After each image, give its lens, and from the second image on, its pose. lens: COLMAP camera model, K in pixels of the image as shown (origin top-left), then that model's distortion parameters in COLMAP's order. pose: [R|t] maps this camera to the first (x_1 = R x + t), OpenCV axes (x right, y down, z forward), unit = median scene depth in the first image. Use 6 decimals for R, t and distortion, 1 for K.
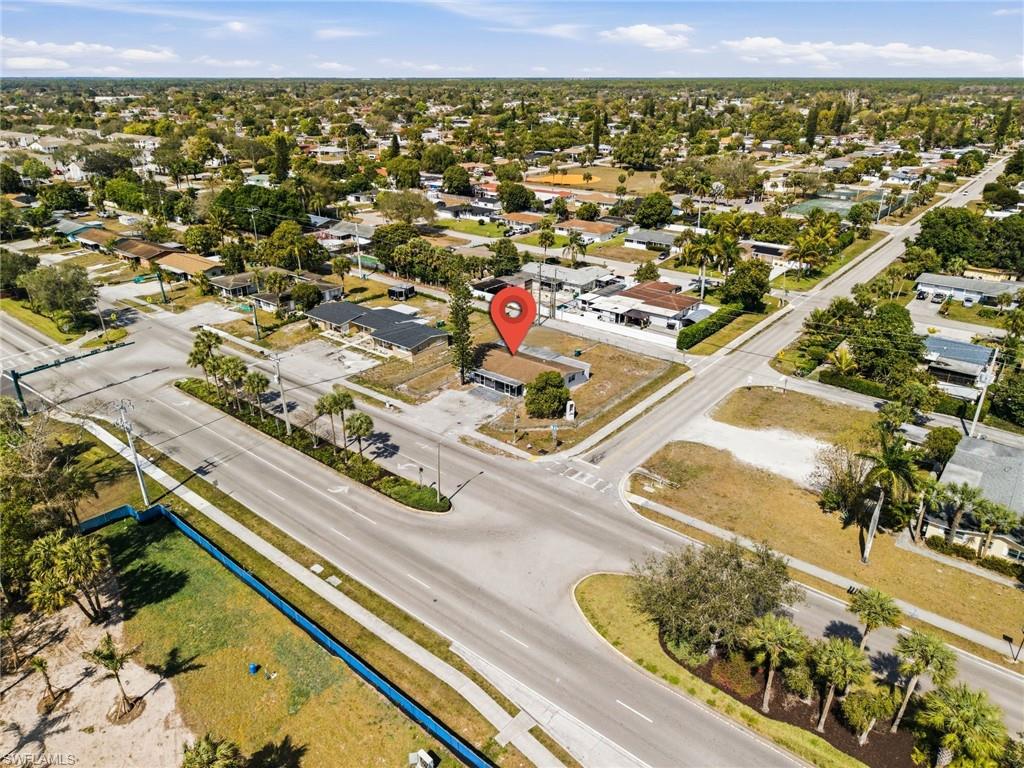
lens RADIAL K [[684.6, 0, 512.0], [0, 684.6, 384.0], [0, 0, 1]] dist [0.059083, -0.073959]
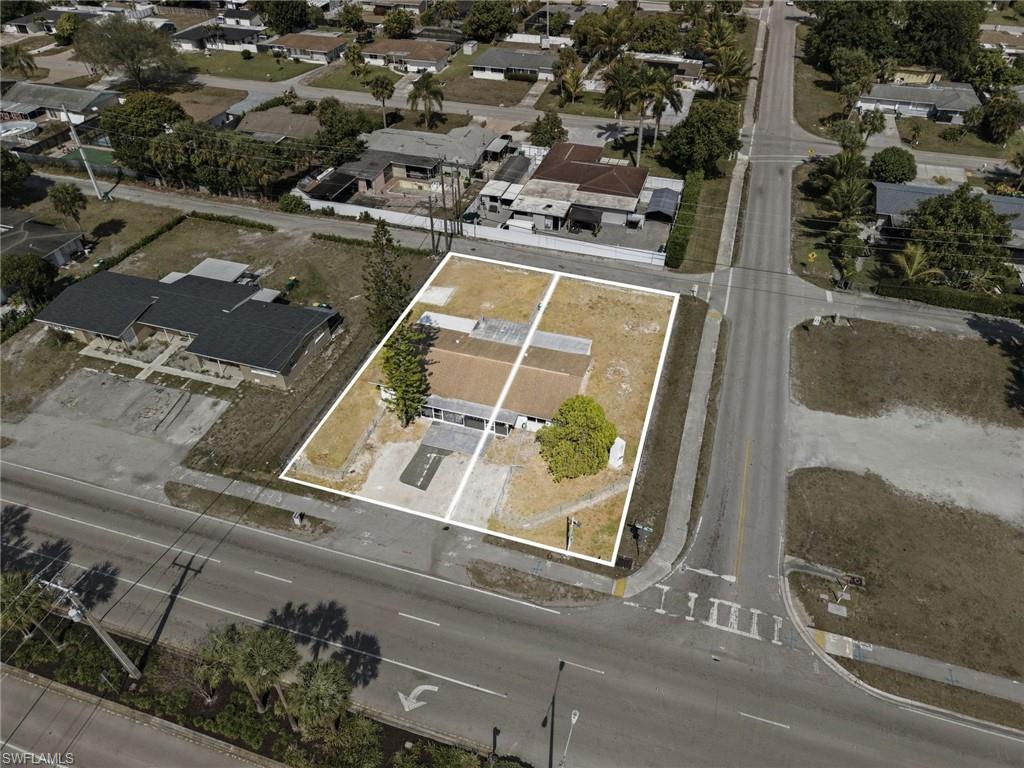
lens RADIAL K [[690.5, 0, 512.0], [0, 690.5, 384.0], [0, 0, 1]] dist [0.006233, -0.002319]
pose [[0.930868, -0.239845, 0.275607, -0.097658], [0.154381, 0.941914, 0.298269, -0.136057], [-0.331136, -0.235100, 0.913825, 0.312142]]
